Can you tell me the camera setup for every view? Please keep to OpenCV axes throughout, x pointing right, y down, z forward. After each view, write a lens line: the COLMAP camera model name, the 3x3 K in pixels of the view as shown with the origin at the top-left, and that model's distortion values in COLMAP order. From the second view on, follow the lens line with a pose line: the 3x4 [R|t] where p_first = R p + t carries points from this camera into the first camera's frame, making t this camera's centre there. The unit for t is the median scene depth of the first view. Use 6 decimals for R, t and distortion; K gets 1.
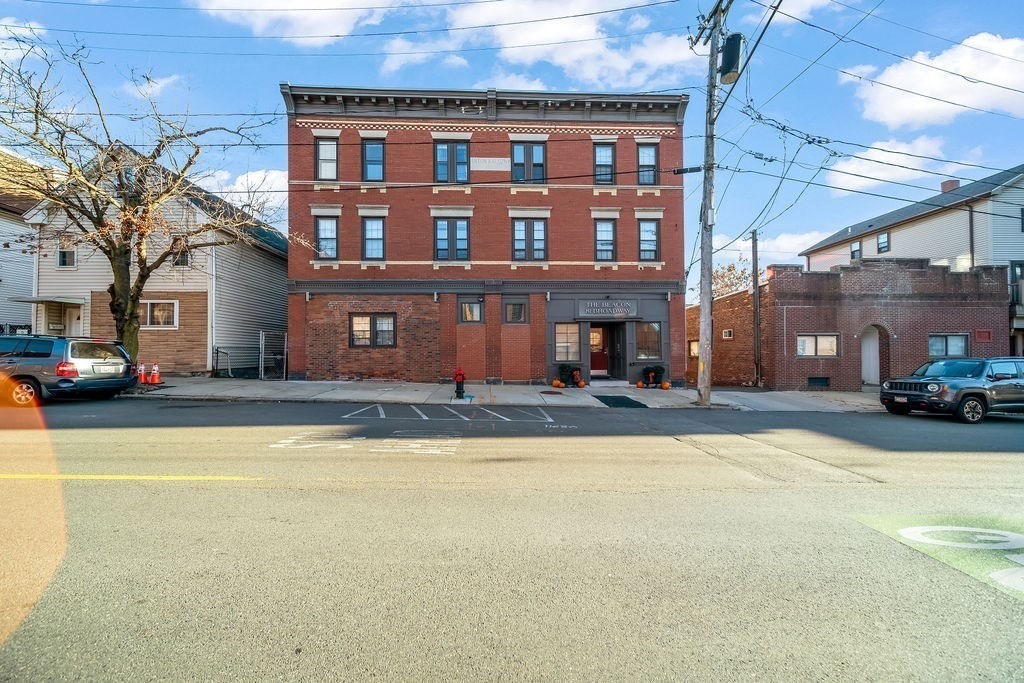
lens RADIAL K [[360.0, 0, 508.5], [0, 360.0, 339.6], [0, 0, 1]] dist [-0.001702, -0.000515]
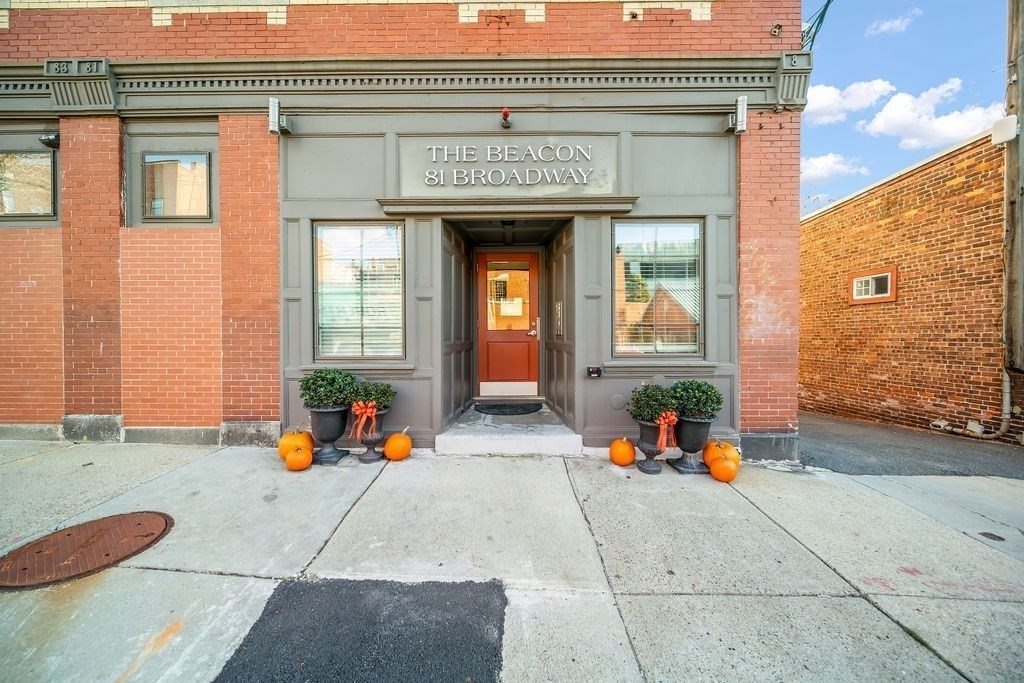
lens RADIAL K [[360.0, 0, 508.5], [0, 360.0, 339.6], [0, 0, 1]] dist [-0.001702, -0.000515]
pose [[0.998536, 0.005625, -0.053792, 0.293428], [-0.003379, 0.999122, 0.041759, 0.032347], [0.053979, -0.041516, 0.997679, 0.727849]]
